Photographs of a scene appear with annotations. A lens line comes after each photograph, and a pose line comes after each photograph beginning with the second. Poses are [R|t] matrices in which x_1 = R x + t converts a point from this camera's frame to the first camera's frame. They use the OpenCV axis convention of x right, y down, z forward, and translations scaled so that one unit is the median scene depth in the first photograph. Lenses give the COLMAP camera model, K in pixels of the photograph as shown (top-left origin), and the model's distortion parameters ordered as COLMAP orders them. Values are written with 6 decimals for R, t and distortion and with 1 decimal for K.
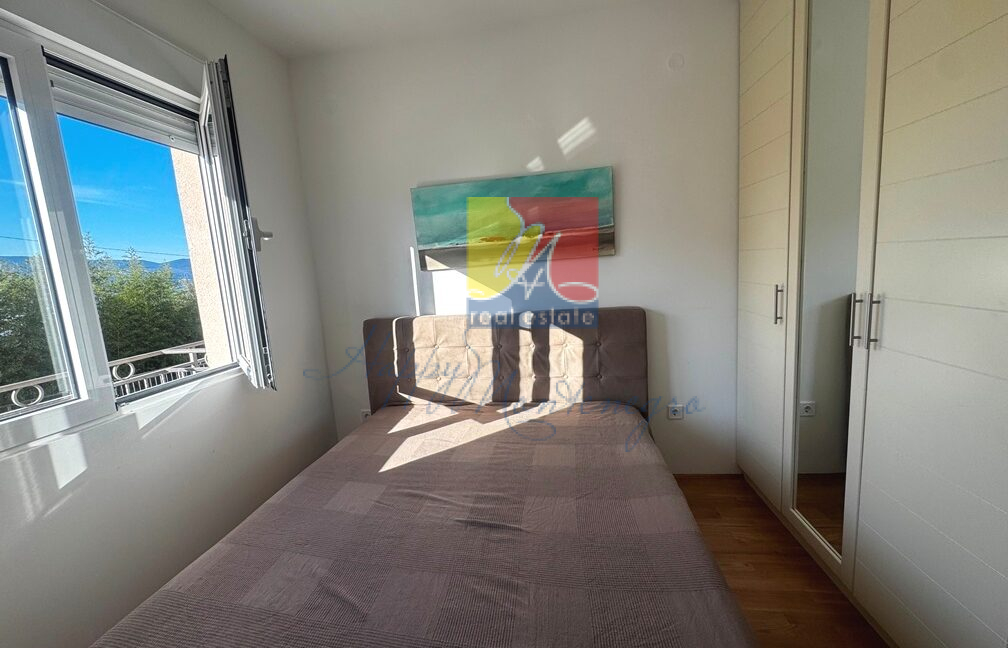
lens RADIAL K [[404.5, 0, 504.0], [0, 404.5, 324.0], [0, 0, 1]] dist [-0.001441, -0.000119]
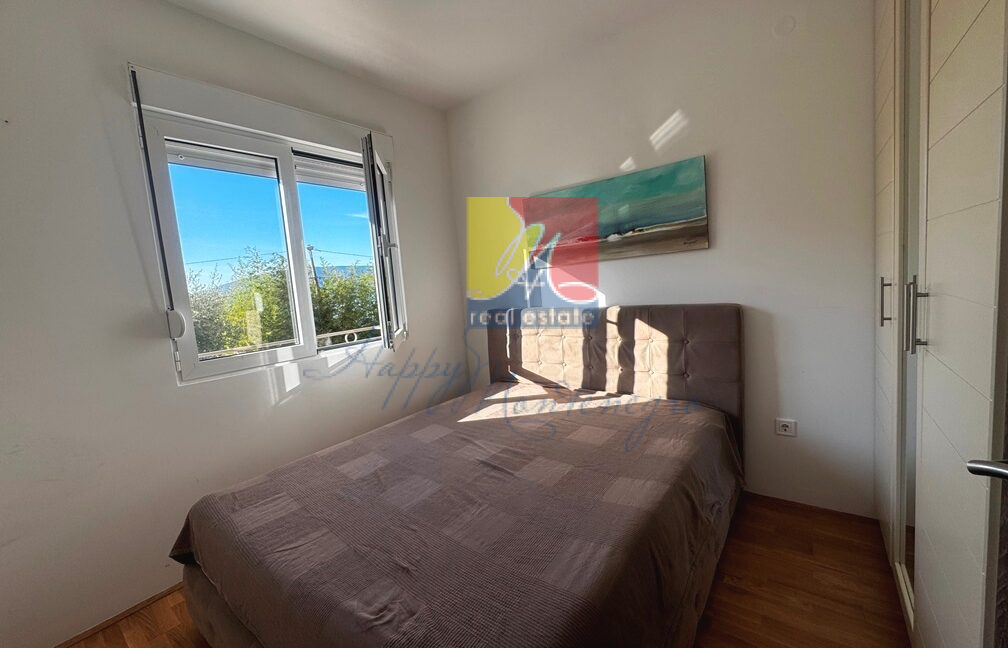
lens RADIAL K [[404.5, 0, 504.0], [0, 404.5, 324.0], [0, 0, 1]] dist [-0.001441, -0.000119]
pose [[0.869085, 0.048991, -0.492230, 0.330144], [-0.050650, 0.998667, 0.009969, 0.020315], [0.492062, 0.016267, 0.870408, -0.053438]]
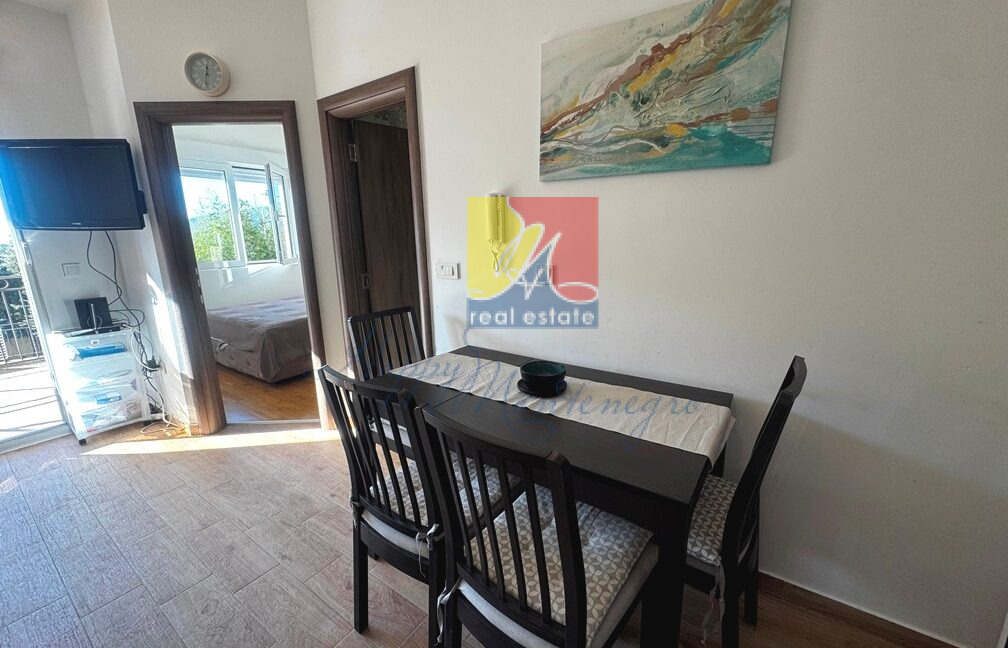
lens RADIAL K [[404.5, 0, 504.0], [0, 404.5, 324.0], [0, 0, 1]] dist [-0.001441, -0.000119]
pose [[0.893103, 0.153218, -0.422955, 1.459185], [-0.123310, 0.987579, 0.097377, 0.060759], [0.432621, -0.034813, 0.900903, -0.660857]]
